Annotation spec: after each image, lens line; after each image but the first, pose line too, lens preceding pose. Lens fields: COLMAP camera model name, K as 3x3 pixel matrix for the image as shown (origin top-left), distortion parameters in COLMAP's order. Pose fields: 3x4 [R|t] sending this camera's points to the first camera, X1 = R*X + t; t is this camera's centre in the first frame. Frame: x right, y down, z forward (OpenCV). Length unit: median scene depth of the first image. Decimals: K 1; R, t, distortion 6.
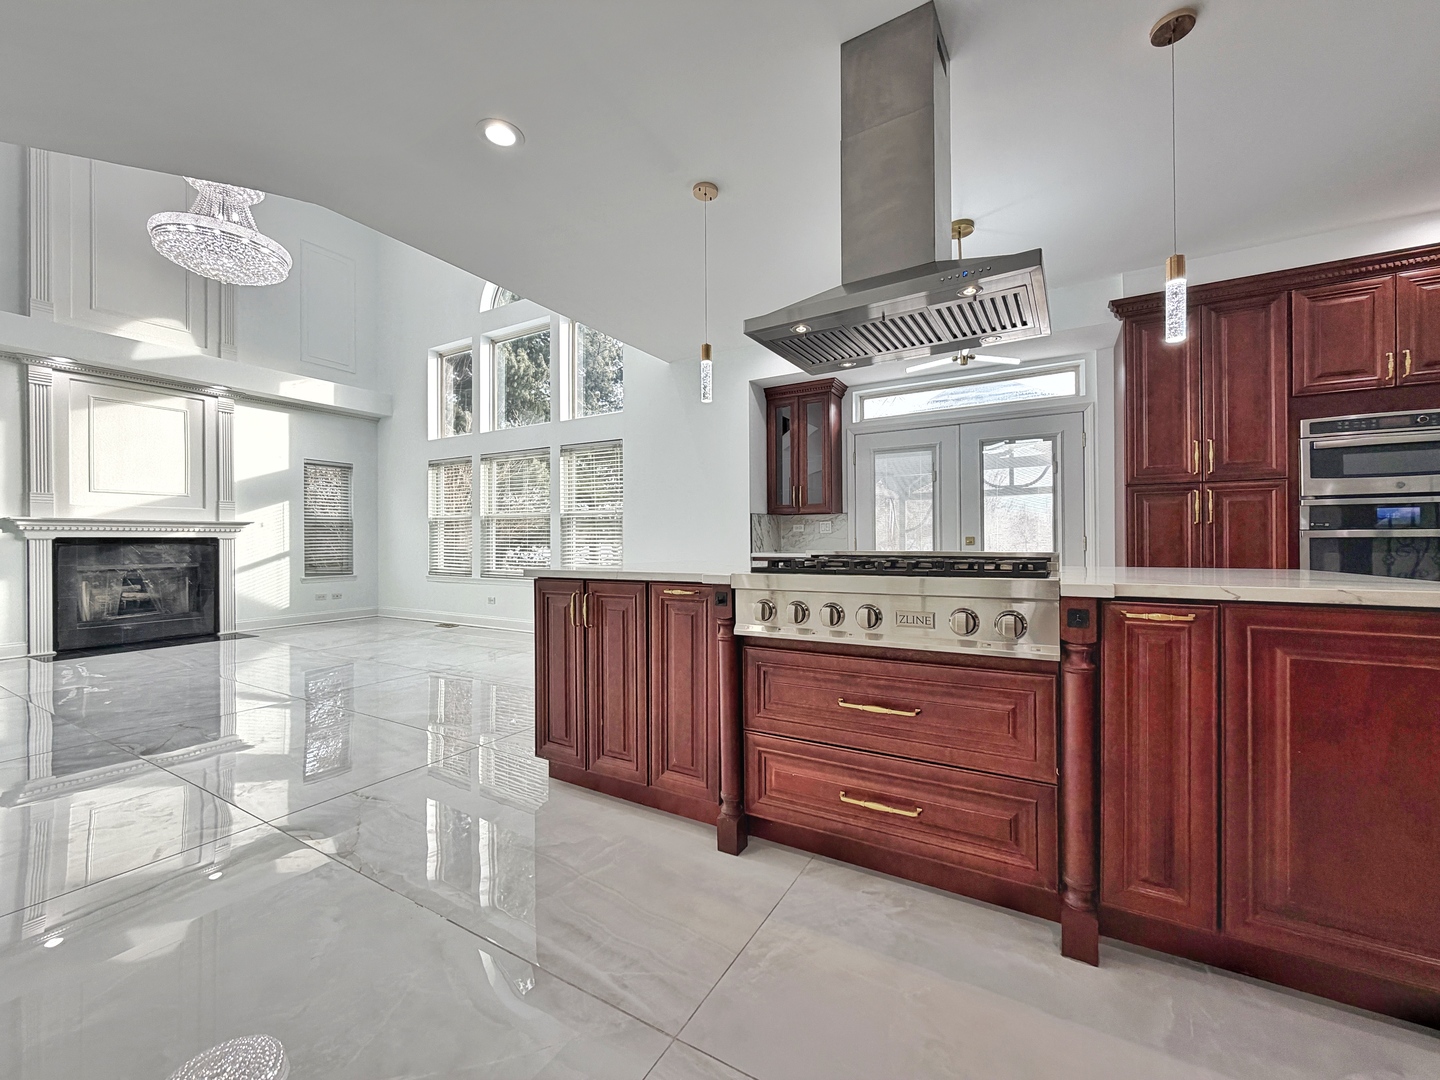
lens RADIAL K [[571.6, 0, 726.4], [0, 571.6, 536.1], [0, 0, 1]] dist [-0.002768, 0.000805]
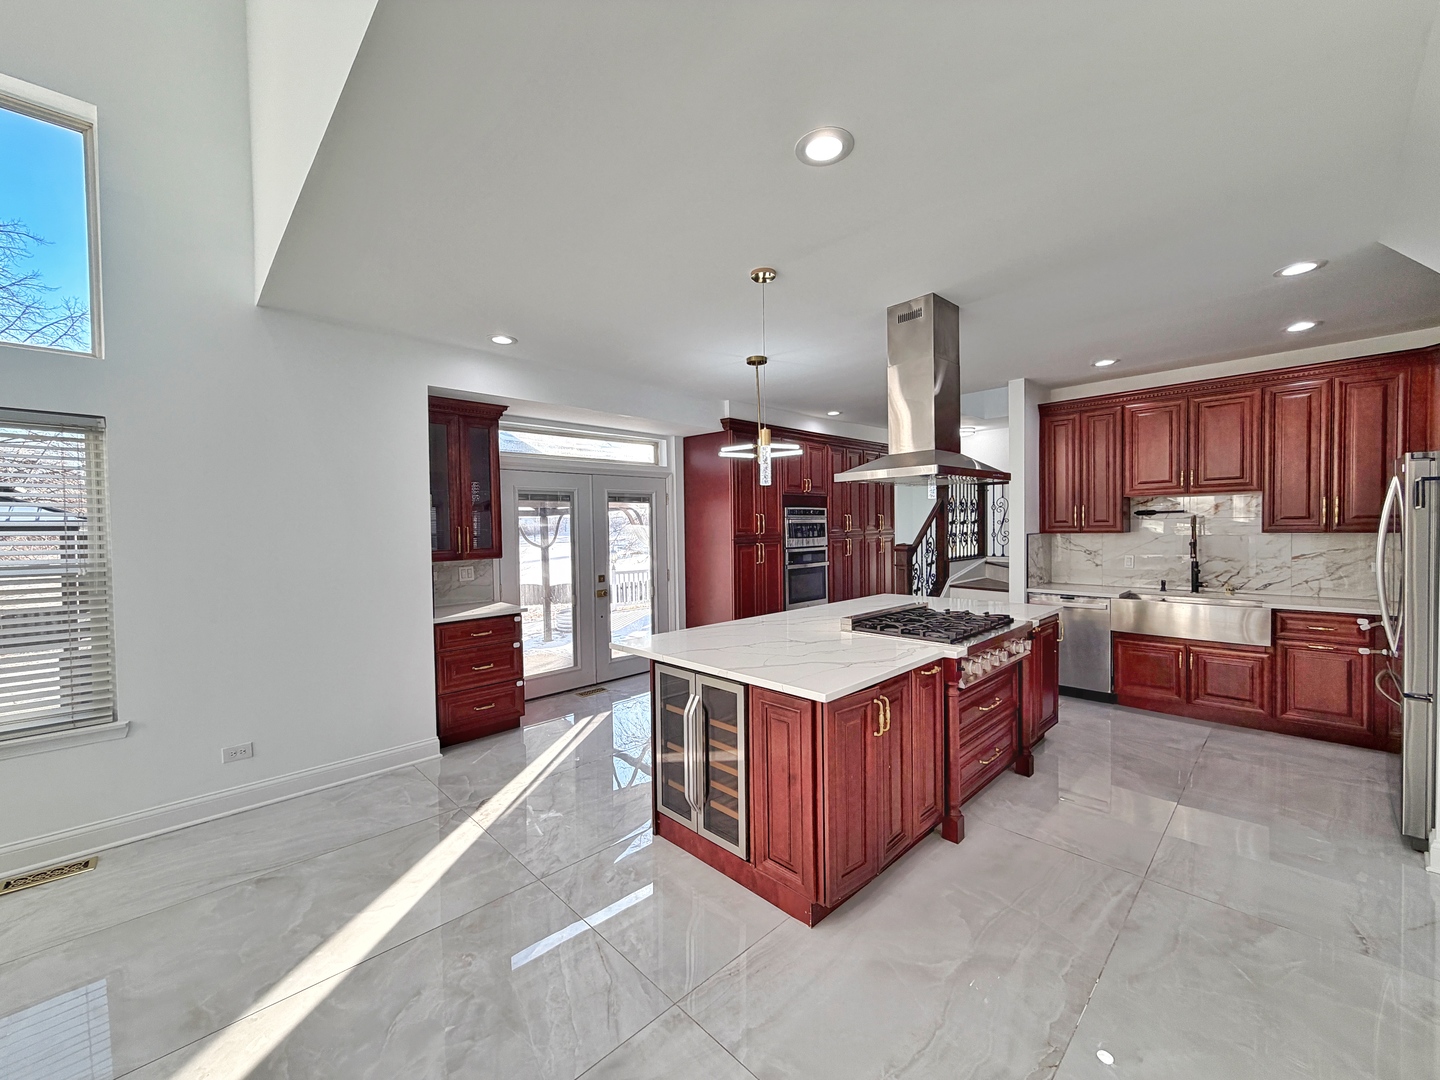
lens RADIAL K [[571.6, 0, 713.1], [0, 571.6, 540.2], [0, 0, 1]] dist [-0.002768, 0.000805]
pose [[0.275008, -0.026780, 0.961069, -0.633726], [0.004541, 0.999637, 0.026556, -0.103197], [-0.961431, -0.002939, 0.275030, 0.496908]]
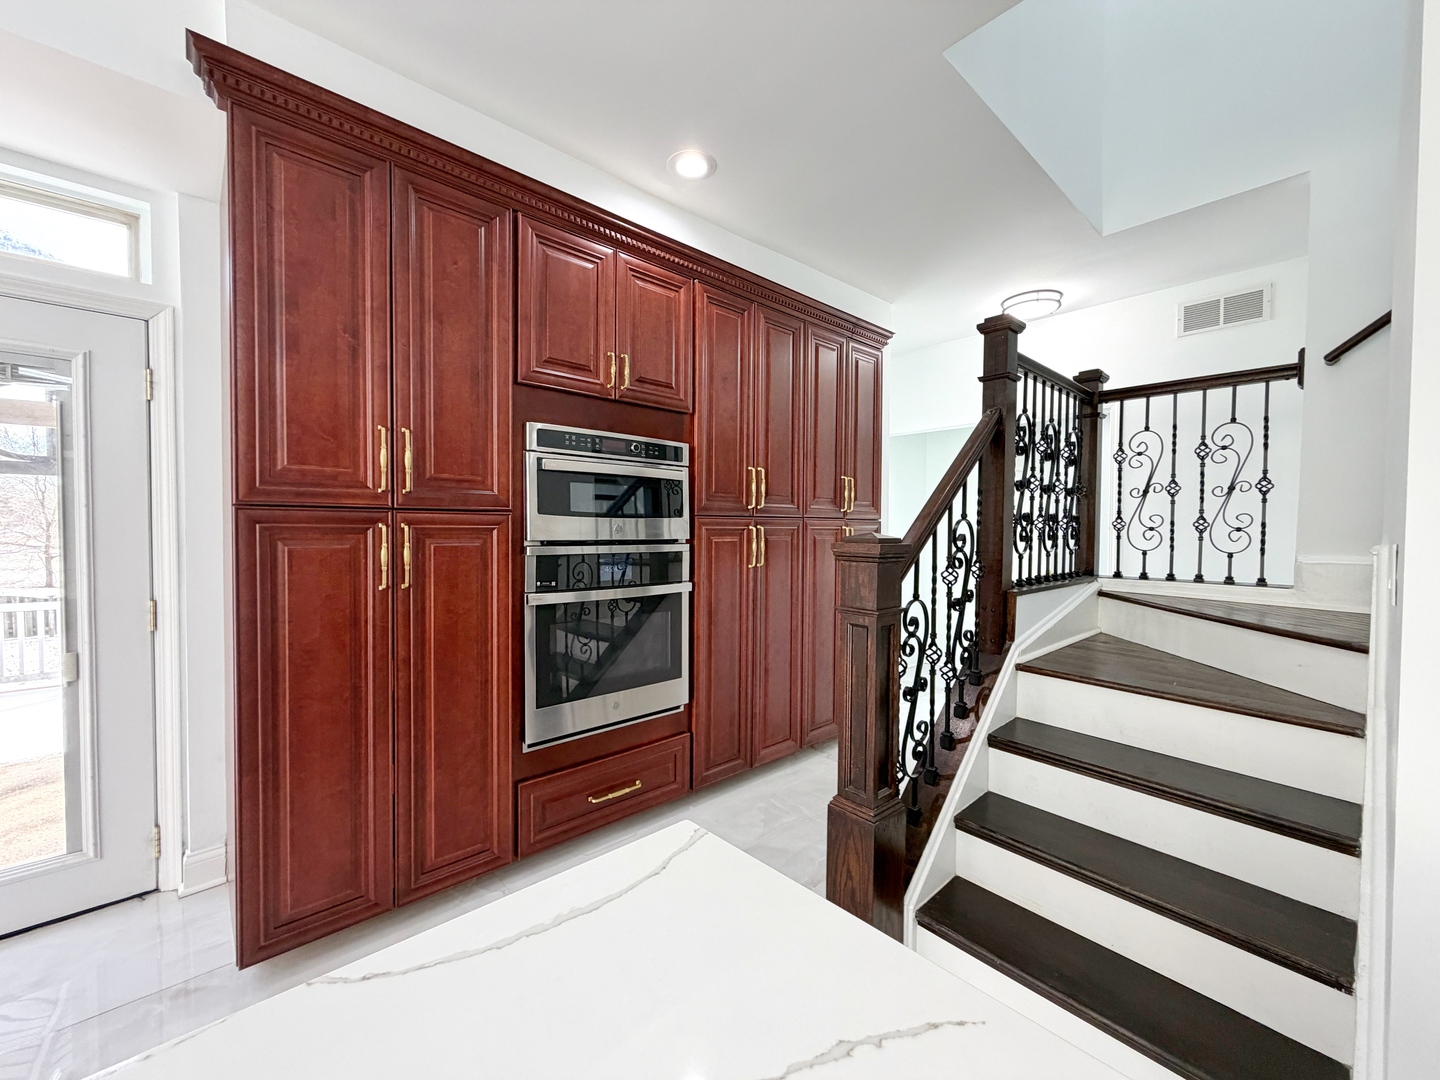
lens RADIAL K [[571.6, 0, 717.2], [0, 571.6, 544.1], [0, 0, 1]] dist [-0.002768, 0.000805]
pose [[0.303755, -0.021179, 0.952515, 0.321190], [-0.018351, 0.999437, 0.028075, -0.062107], [-0.952573, -0.026008, 0.303195, 0.421030]]
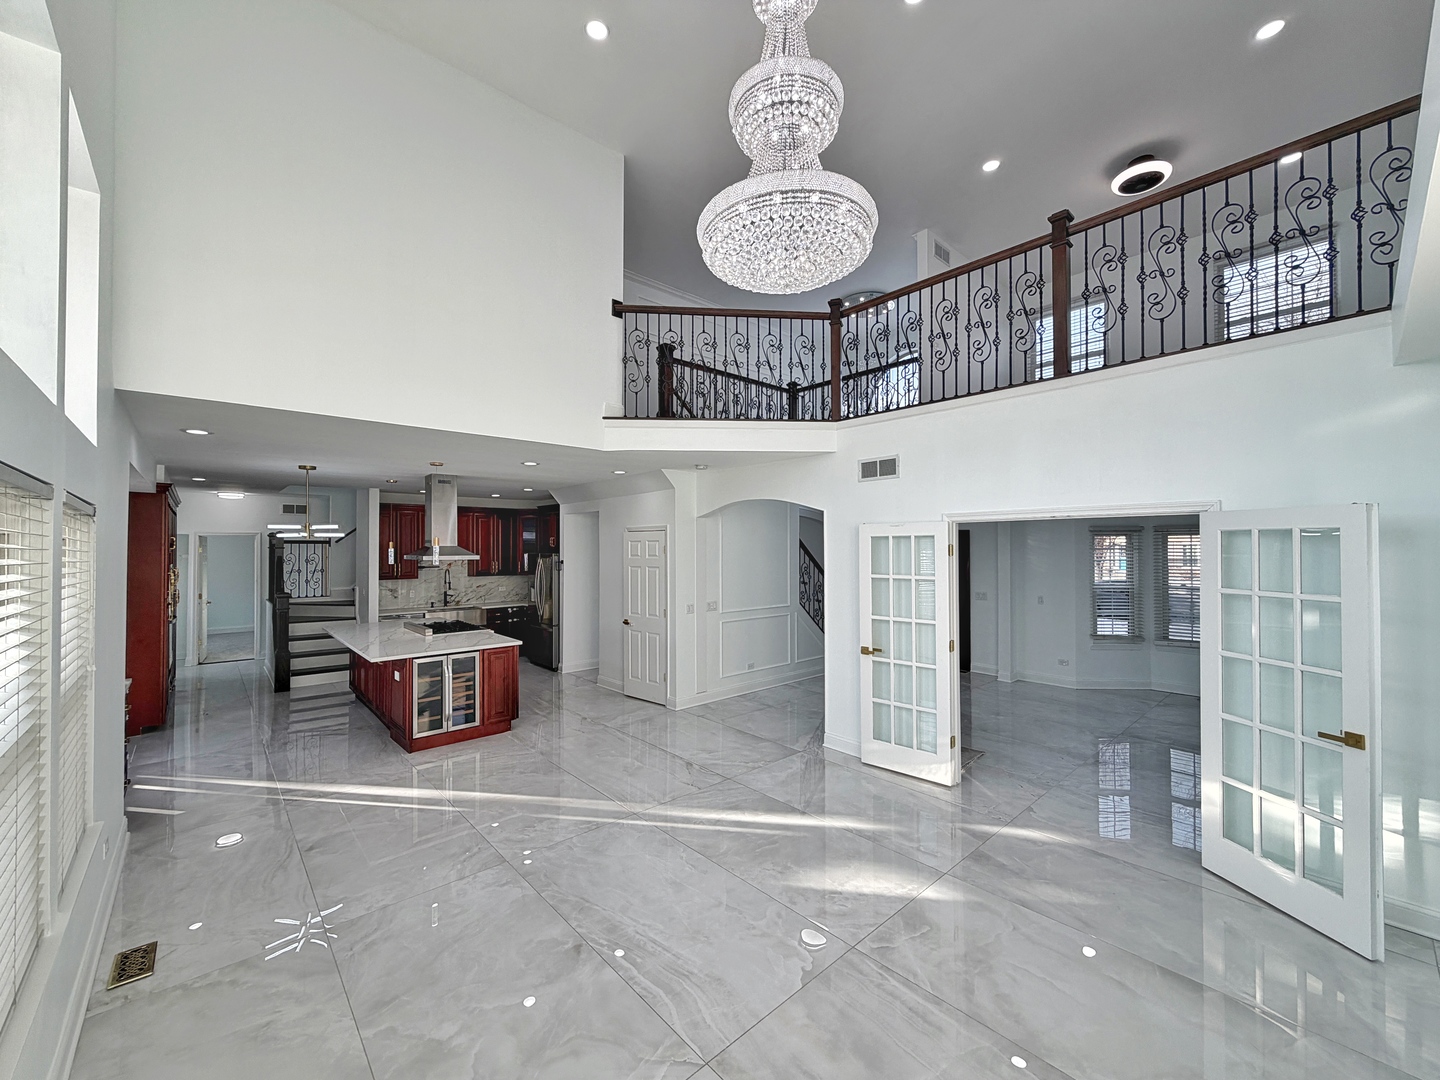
lens RADIAL K [[571.6, 0, 722.3], [0, 571.6, 543.4], [0, 0, 1]] dist [-0.002768, 0.000805]
pose [[-0.951266, 0.004422, 0.308341, -1.050773], [-0.000015, 0.999897, -0.014384, -0.182352], [-0.308373, -0.013687, -0.951167, 1.712207]]
